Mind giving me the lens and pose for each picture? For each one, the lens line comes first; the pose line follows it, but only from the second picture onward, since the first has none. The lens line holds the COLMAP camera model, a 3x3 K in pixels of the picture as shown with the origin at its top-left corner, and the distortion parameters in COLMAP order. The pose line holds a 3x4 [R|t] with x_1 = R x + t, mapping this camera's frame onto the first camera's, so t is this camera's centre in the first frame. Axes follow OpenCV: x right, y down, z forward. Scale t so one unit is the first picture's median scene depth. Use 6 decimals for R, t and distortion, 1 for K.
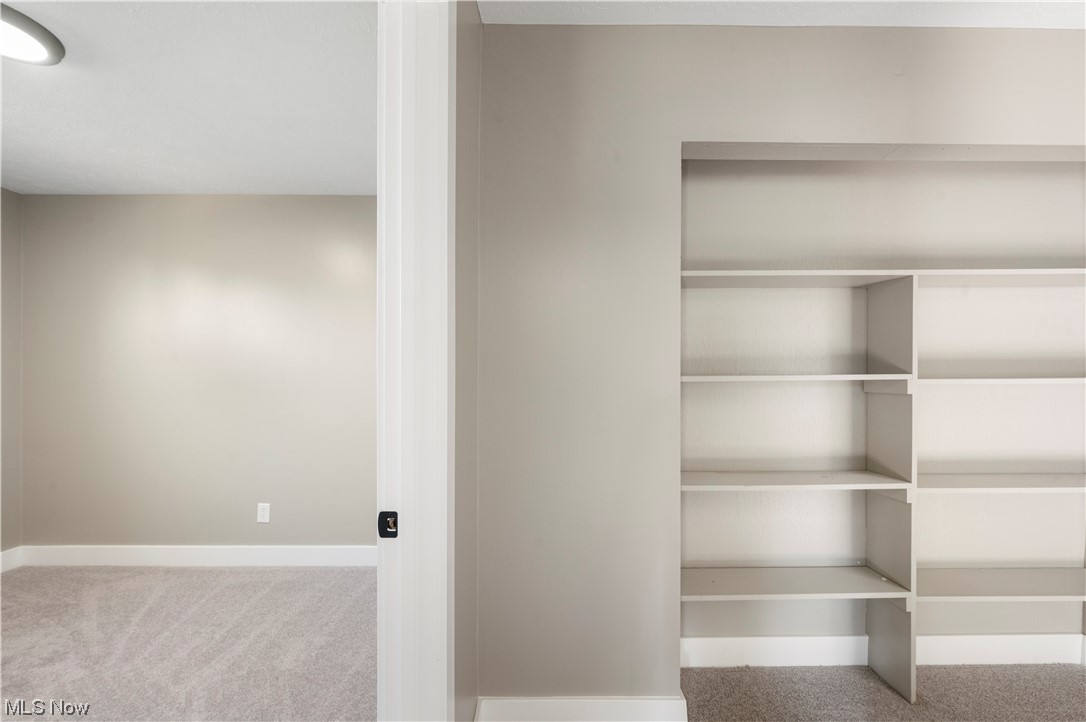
lens RADIAL K [[445.9, 0, 541.4], [0, 445.9, 381.1], [0, 0, 1]] dist [0.001145, 0.000569]
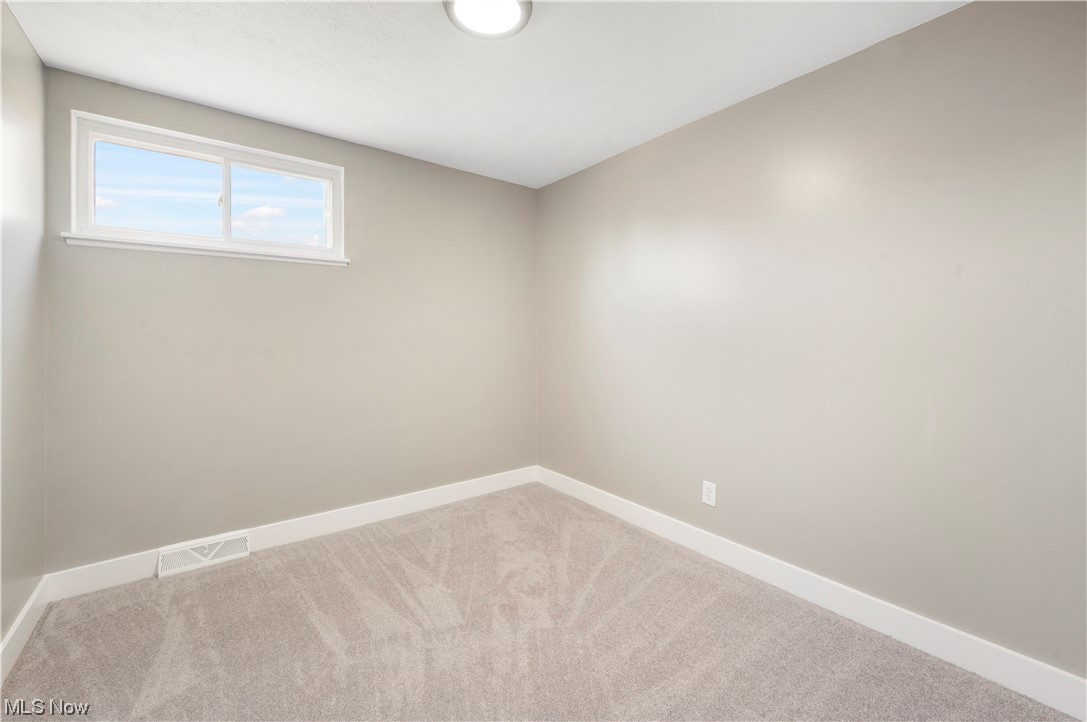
lens RADIAL K [[445.3, 0, 536.8], [0, 445.3, 330.5], [0, 0, 1]] dist [0.001001, 0.000122]
pose [[0.605412, -0.005560, -0.795893, -0.182420], [-0.008007, 0.999882, -0.013075, -0.001552], [0.795872, 0.014288, 0.605297, 0.279432]]
